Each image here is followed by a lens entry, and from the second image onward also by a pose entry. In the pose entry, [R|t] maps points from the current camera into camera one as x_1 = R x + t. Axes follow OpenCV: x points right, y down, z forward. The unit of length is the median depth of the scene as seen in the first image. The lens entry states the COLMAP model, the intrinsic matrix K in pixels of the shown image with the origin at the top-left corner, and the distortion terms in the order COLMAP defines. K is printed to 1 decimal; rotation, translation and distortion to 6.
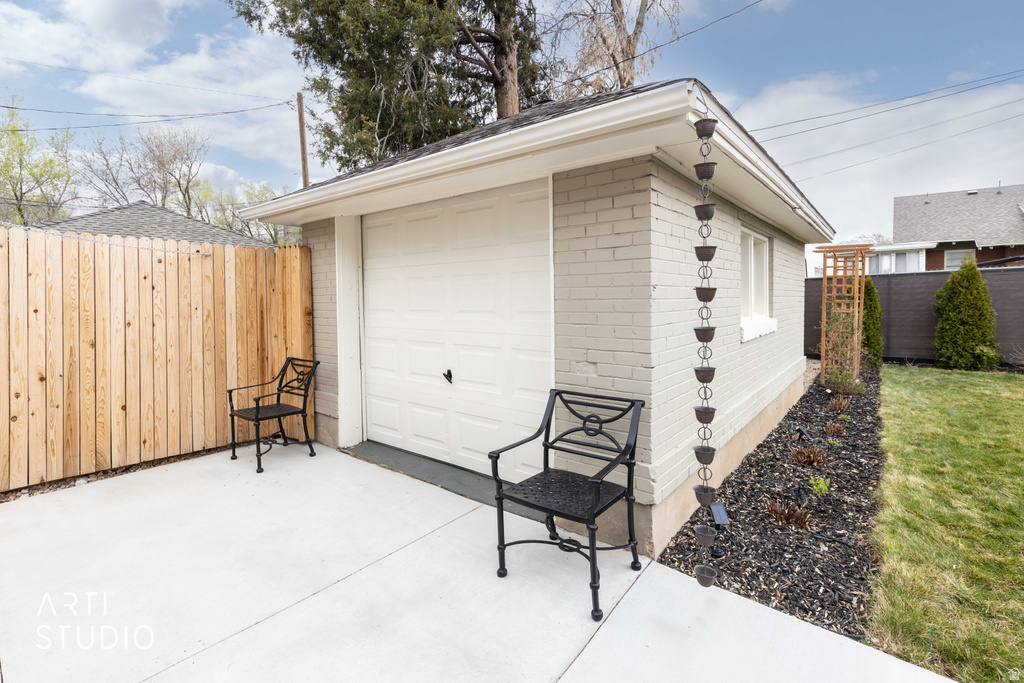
lens RADIAL K [[469.3, 0, 511.1], [0, 469.3, 312.9], [0, 0, 1]] dist [0.003532, 0.000398]
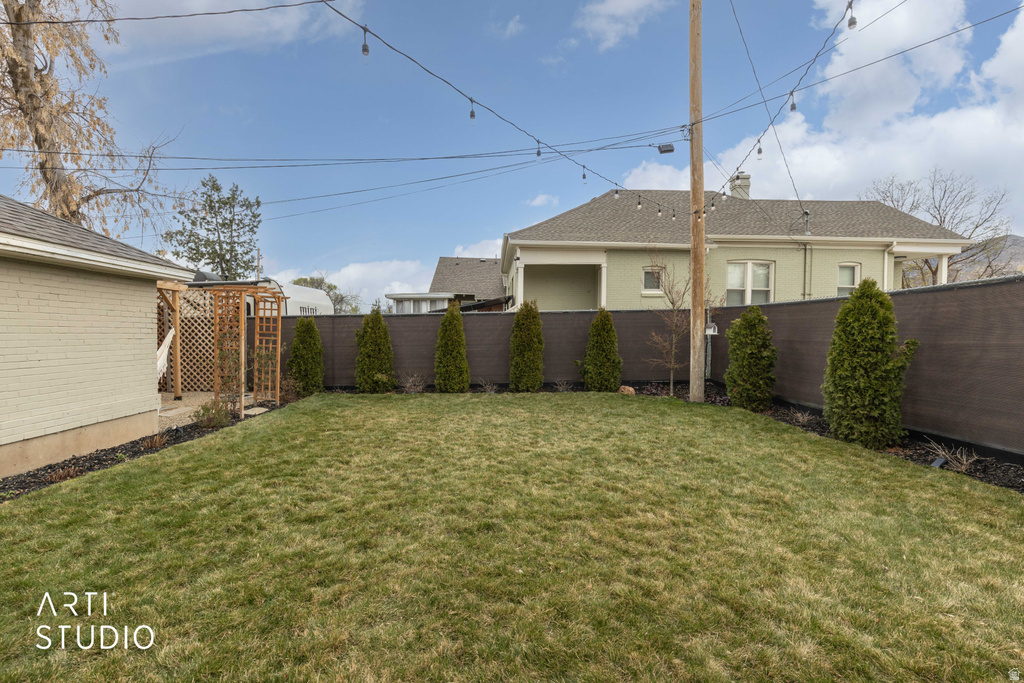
lens RADIAL K [[452.0, 0, 509.6], [0, 452.0, 344.2], [0, 0, 1]] dist [0.001598, 0.000311]
pose [[0.754542, -0.002831, 0.656246, 0.897261], [0.007867, 0.999958, -0.004732, -0.004099], [-0.656205, 0.008733, 0.754533, -0.313027]]
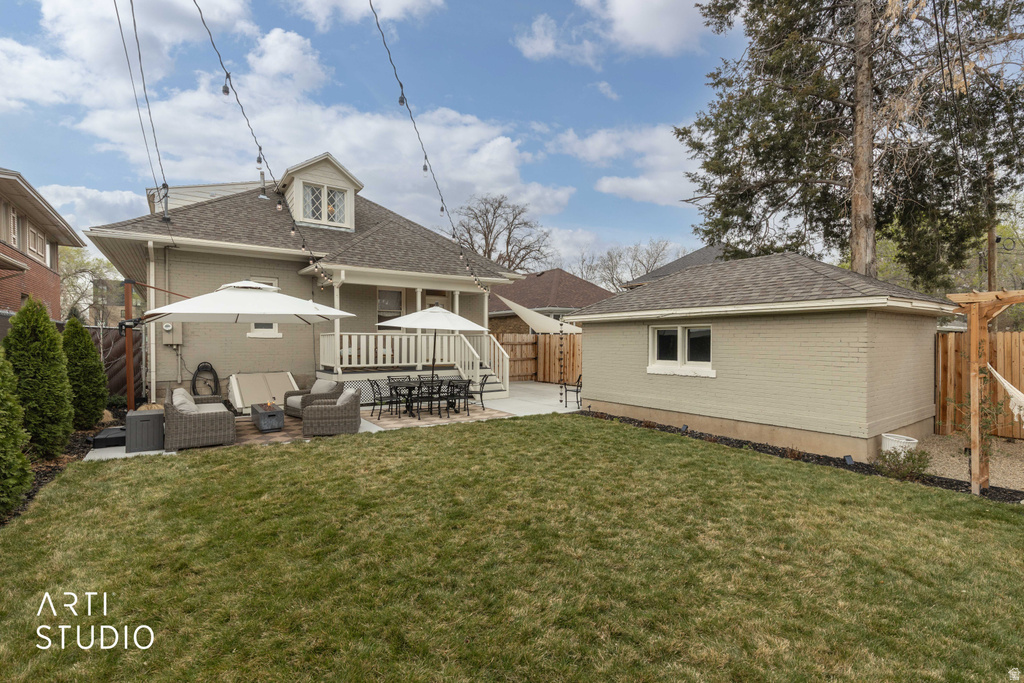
lens RADIAL K [[461.9, 0, 512.7], [0, 461.9, 342.5], [0, 0, 1]] dist [0.004592, 0.000179]
pose [[-0.259009, 0.014468, -0.965766, 2.835294], [-0.027114, 0.999385, 0.022244, -0.127835], [0.965494, 0.031948, -0.258458, 0.875306]]
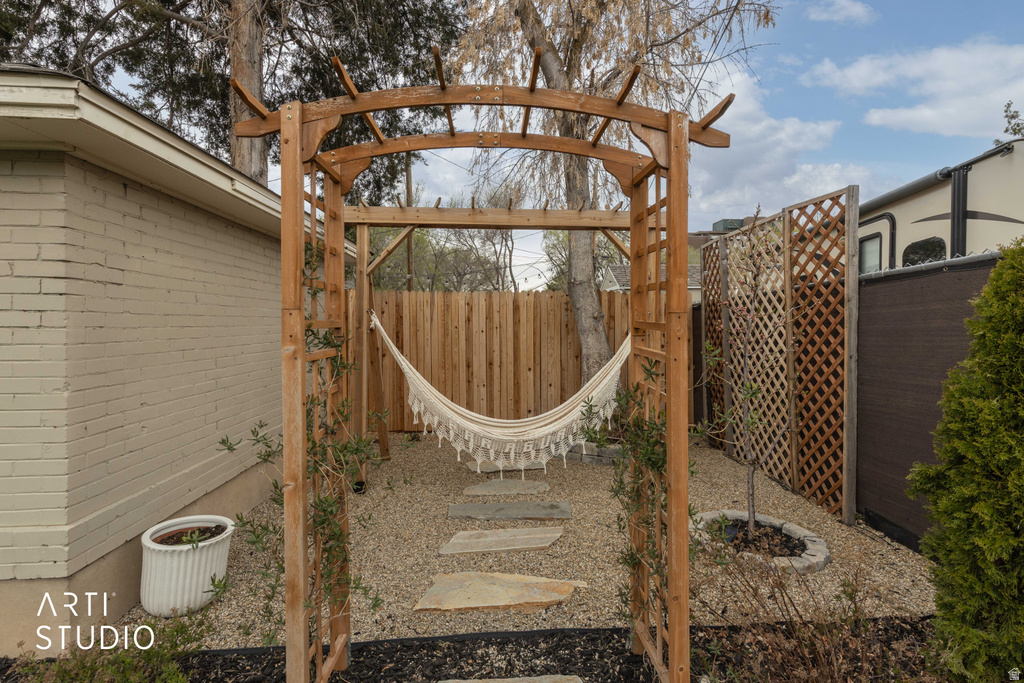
lens RADIAL K [[462.7, 0, 521.0], [0, 462.7, 328.3], [0, 0, 1]] dist [0.003663, 0.000219]
pose [[0.686134, 0.017368, -0.727268, 1.675771], [-0.033496, 0.999409, -0.007734, -0.068265], [0.726704, 0.029667, 0.686310, 1.646267]]
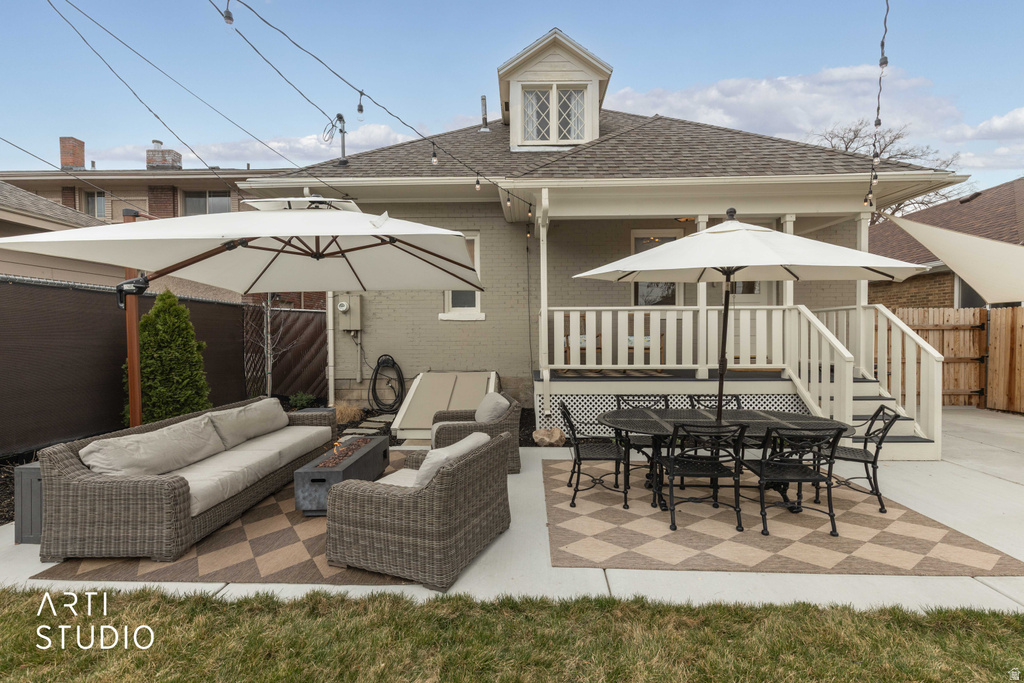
lens RADIAL K [[461.9, 0, 512.7], [0, 461.9, 342.5], [0, 0, 1]] dist [0.004592, 0.000179]
pose [[-0.789777, 0.027515, -0.612777, 1.443167], [-0.004126, 0.998733, 0.050163, -0.053764], [0.613380, 0.042146, -0.788663, 0.297769]]
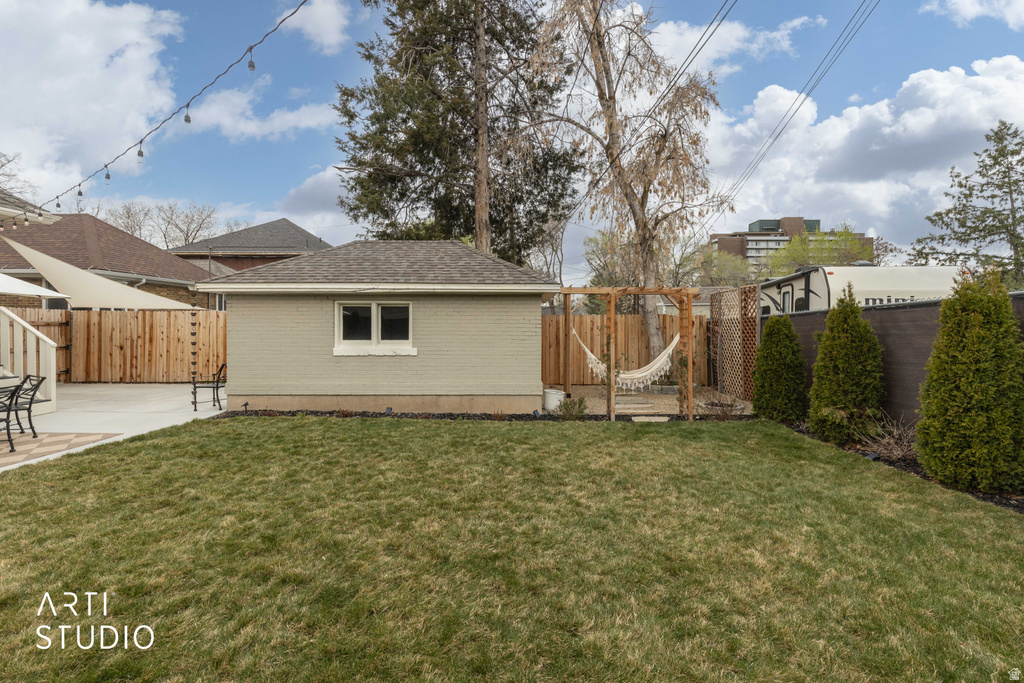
lens RADIAL K [[462.7, 0, 521.0], [0, 462.7, 328.3], [0, 0, 1]] dist [0.003663, 0.000219]
pose [[0.634347, 0.016556, -0.772871, 2.498257], [-0.032850, 0.999445, -0.005553, -0.075201], [0.772350, 0.028912, 0.634539, 0.289311]]
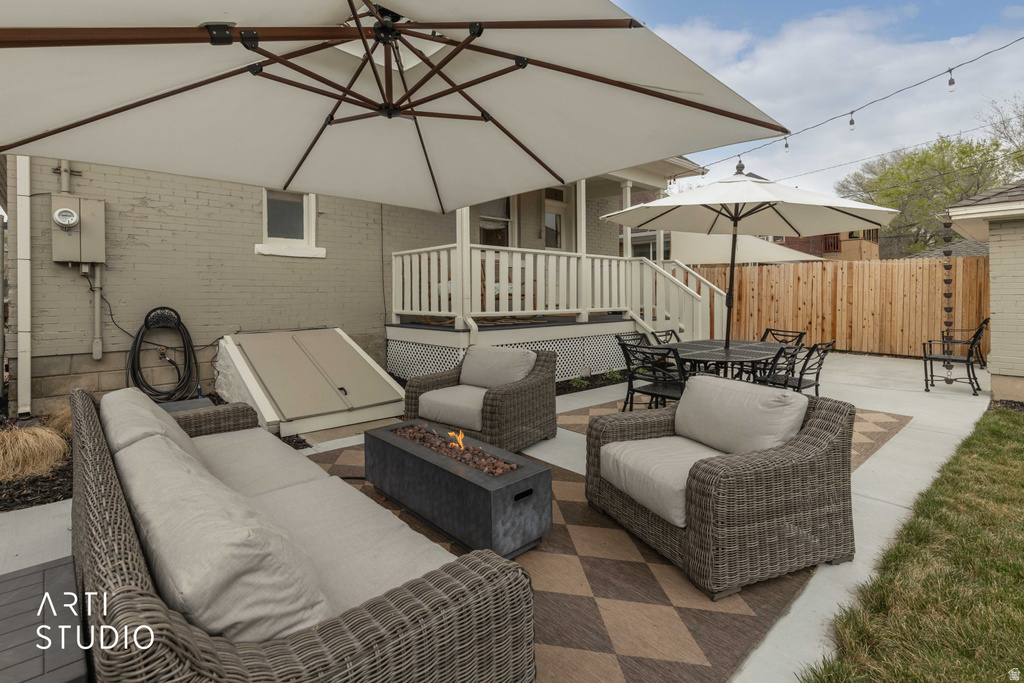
lens RADIAL K [[484.2, 0, 509.7], [0, 484.2, 290.4], [0, 0, 1]] dist [0.010037, -0.000813]
pose [[-0.145602, 0.004999, -0.989331, 1.734884], [-0.025586, 0.999634, 0.008816, 0.024066], [0.989012, 0.026597, -0.145421, -0.559086]]
